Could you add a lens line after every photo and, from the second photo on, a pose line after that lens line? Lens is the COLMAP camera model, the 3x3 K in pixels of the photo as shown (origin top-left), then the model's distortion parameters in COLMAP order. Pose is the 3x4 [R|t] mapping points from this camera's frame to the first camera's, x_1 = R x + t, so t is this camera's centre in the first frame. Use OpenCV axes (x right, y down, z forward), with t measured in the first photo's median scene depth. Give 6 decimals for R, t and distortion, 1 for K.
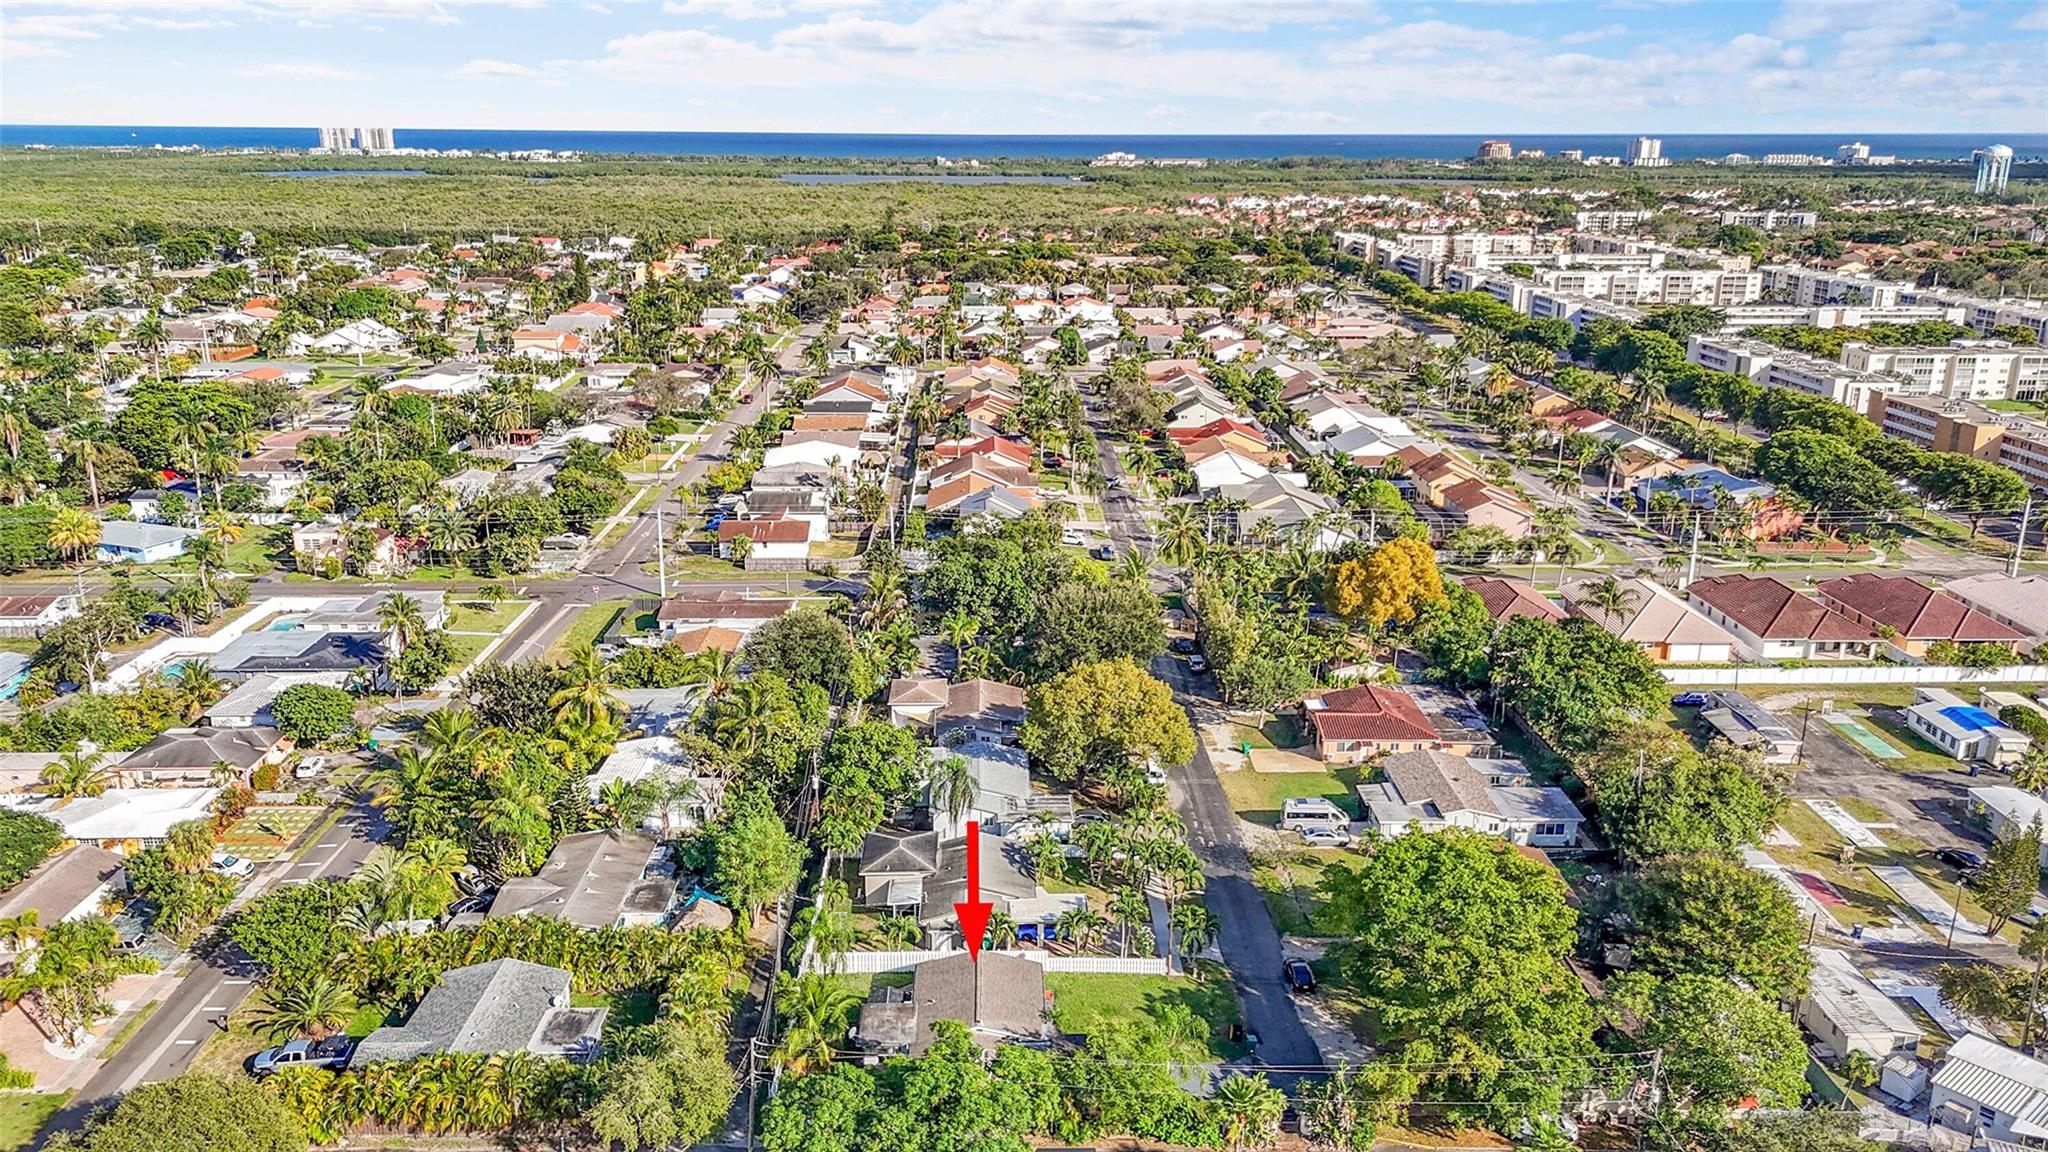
lens RADIAL K [[1514.1, 0, 1018.7], [0, 1514.1, 575.4], [0, 0, 1]] dist [0.072980, -0.057390]
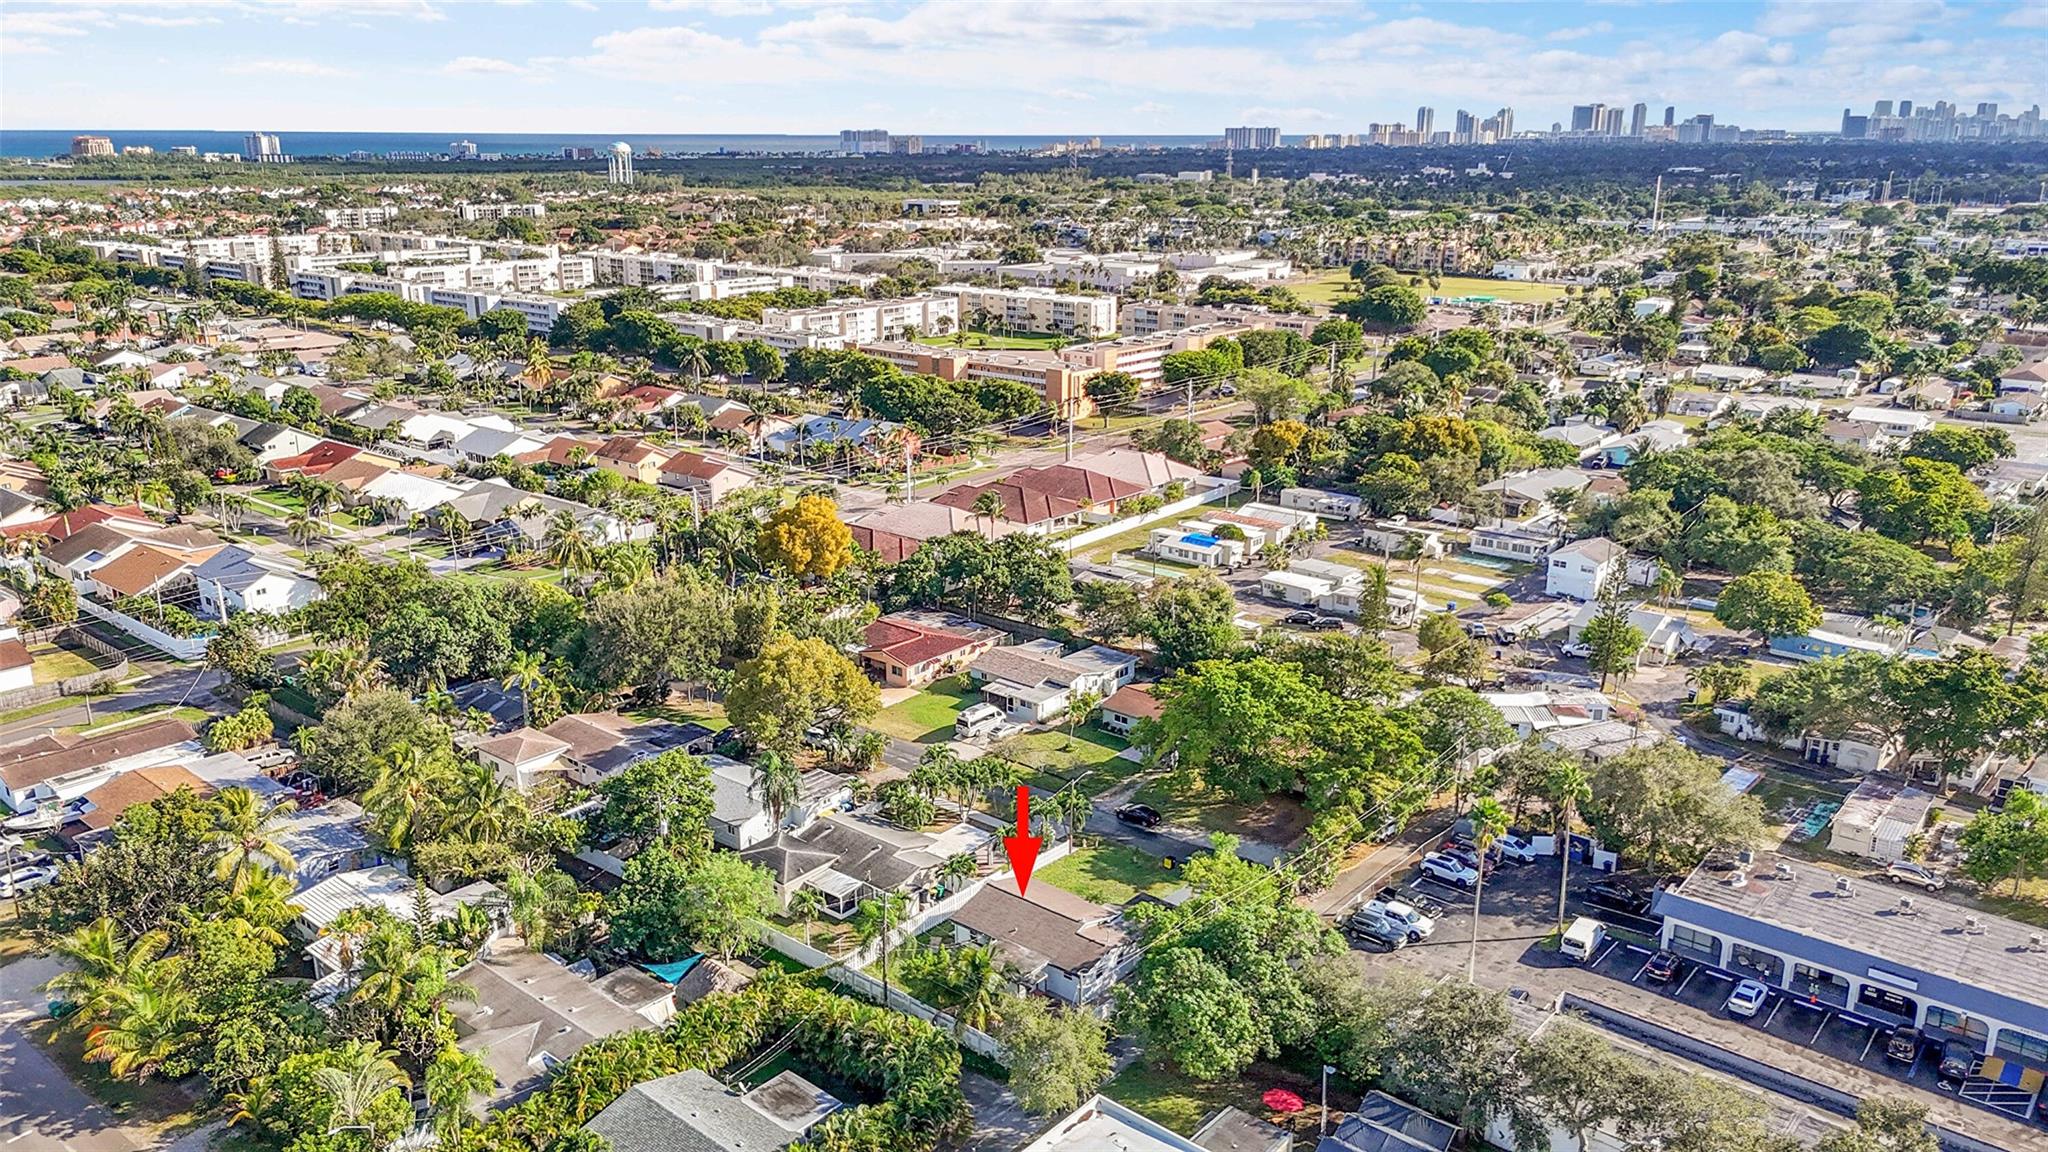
lens RADIAL K [[1514.1, 0, 1017.3], [0, 1514.1, 576.0], [0, 0, 1]] dist [0.072980, -0.057390]
pose [[0.661292, -0.216899, 0.718086, -0.375509], [0.215053, 0.971919, 0.095525, -0.033989], [-0.718641, 0.091257, 0.689367, 0.108943]]
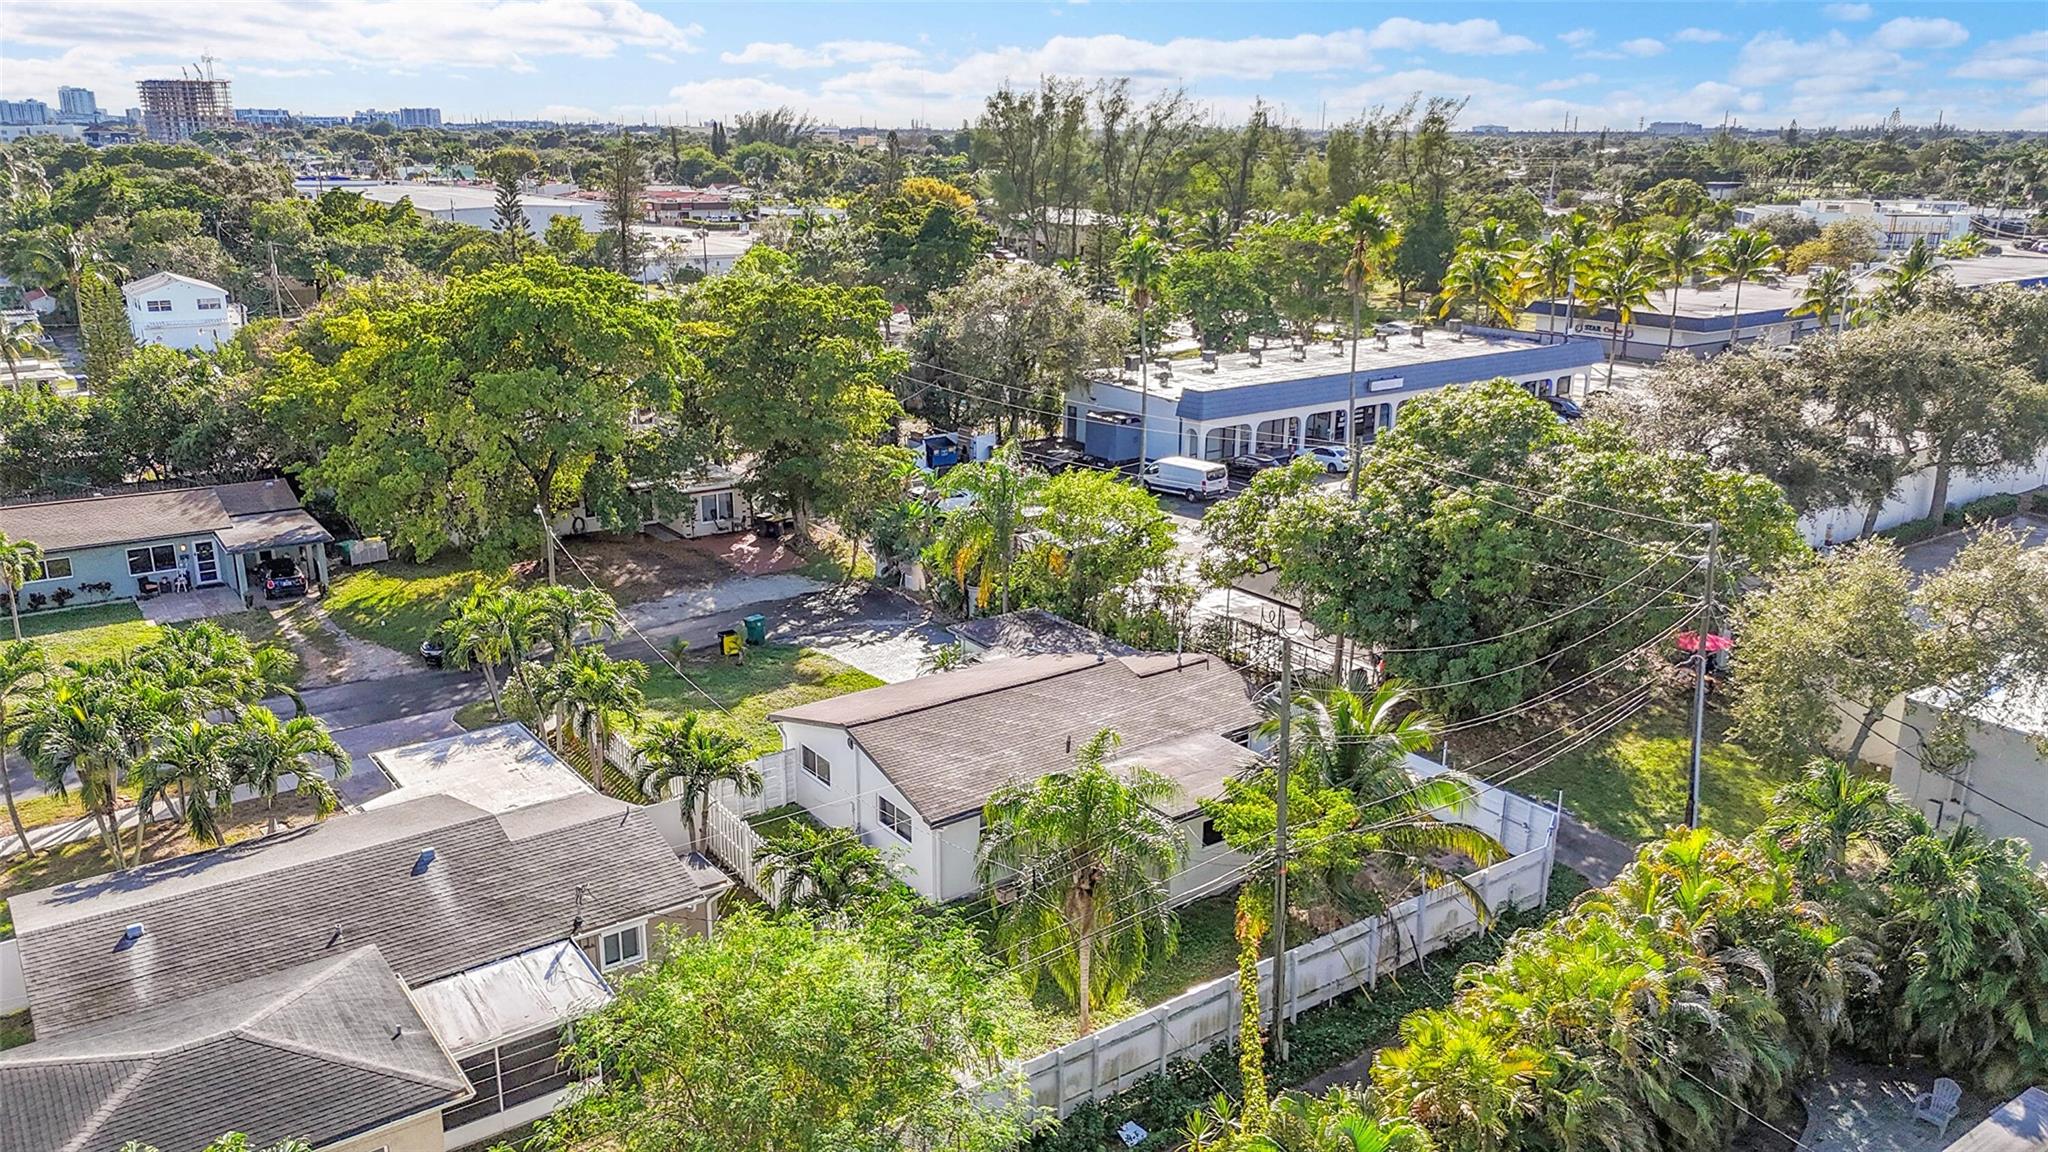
lens RADIAL K [[1514.1, 0, 1016.0], [0, 1514.1, 573.9], [0, 0, 1]] dist [0.072980, -0.057390]
pose [[-0.563666, -0.238466, 0.790832, -0.171153], [0.229213, 0.874662, 0.427116, 0.030794], [-0.793563, 0.422019, -0.438358, 0.562259]]
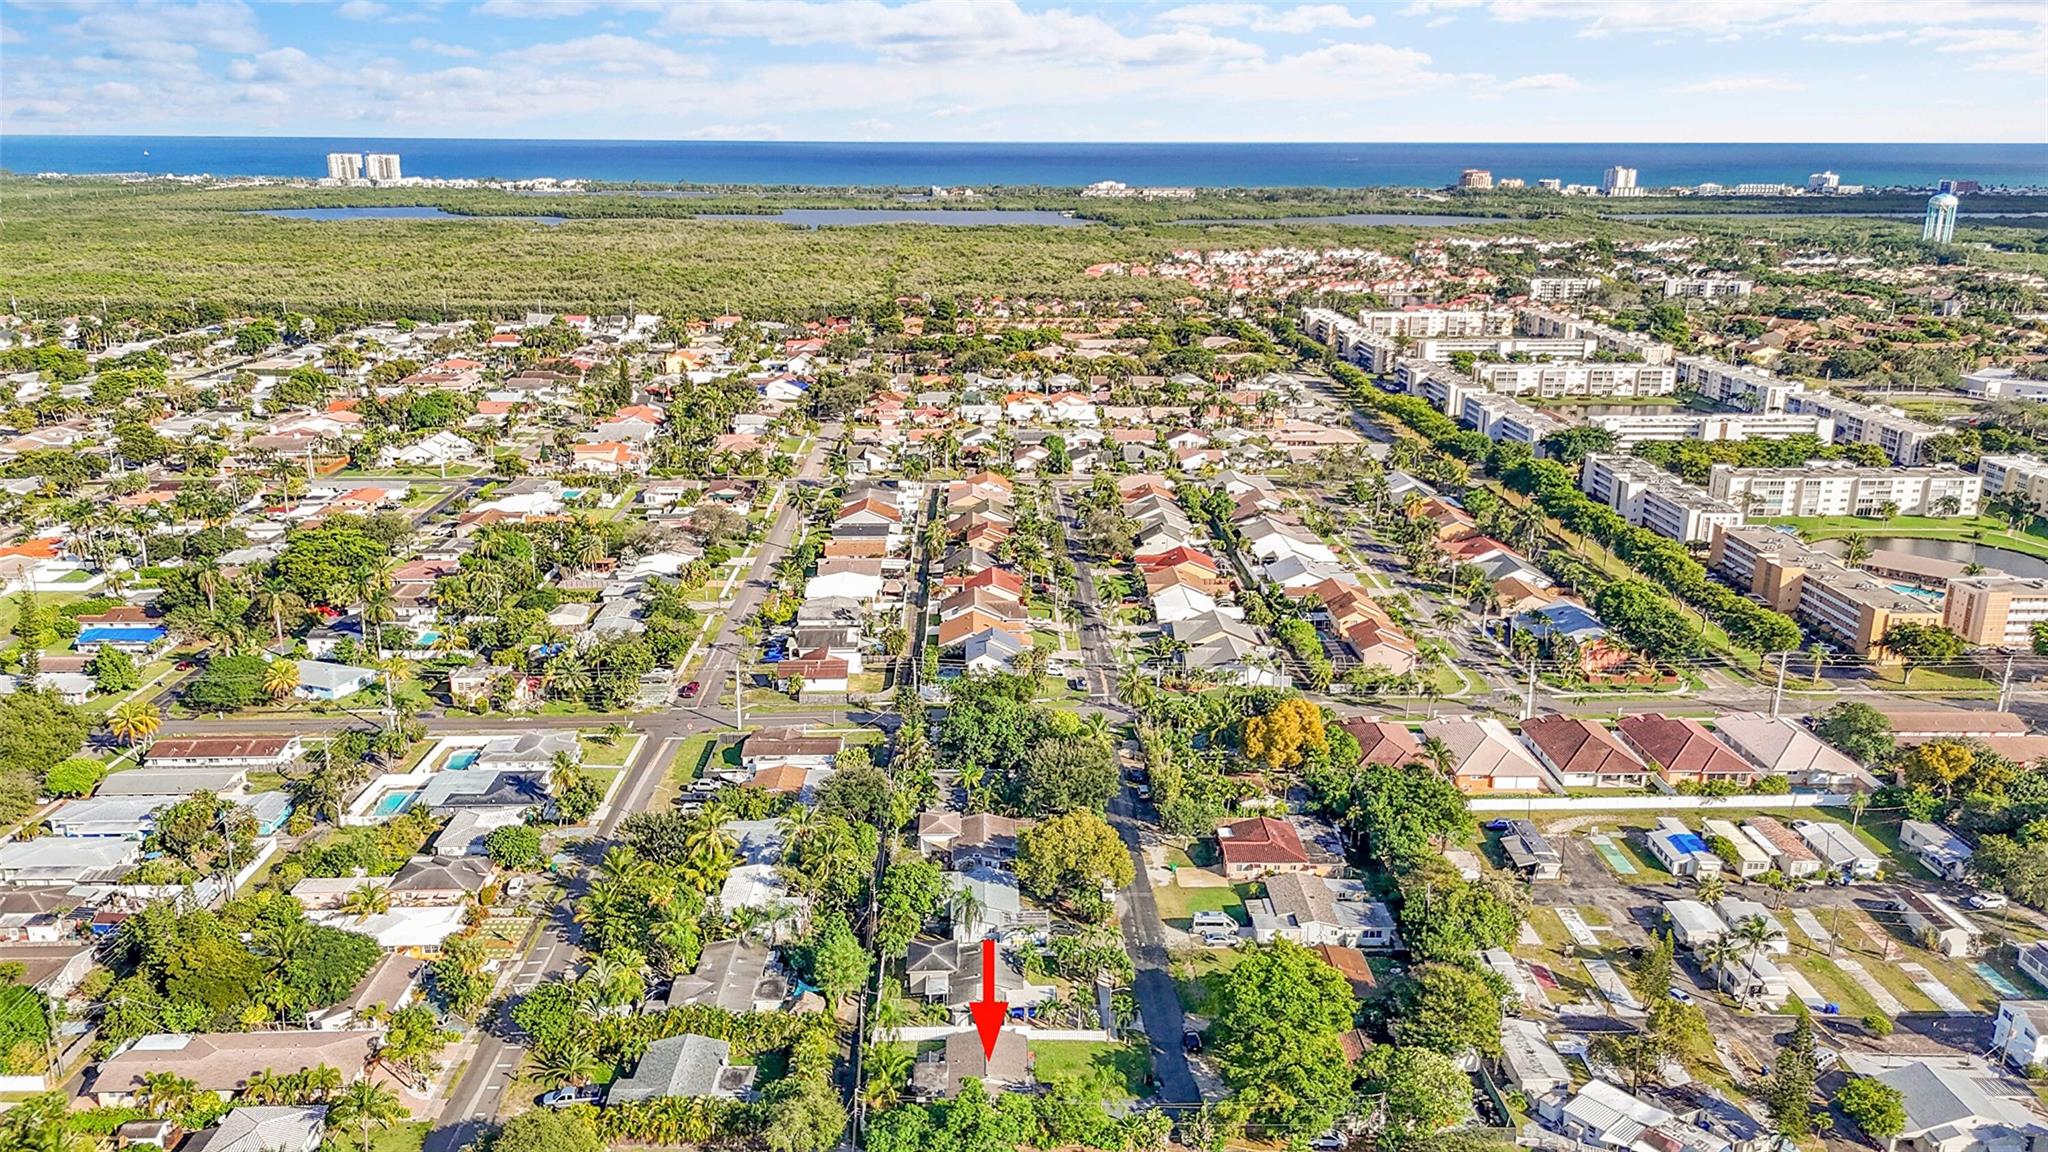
lens RADIAL K [[1514.1, 0, 1008.9], [0, 1514.1, 578.1], [0, 0, 1]] dist [0.072980, -0.057390]
pose [[0.999978, -0.005510, -0.003622, 0.002679], [0.005503, 0.999983, -0.001836, -0.108461], [0.003632, 0.001816, 0.999992, -0.290929]]
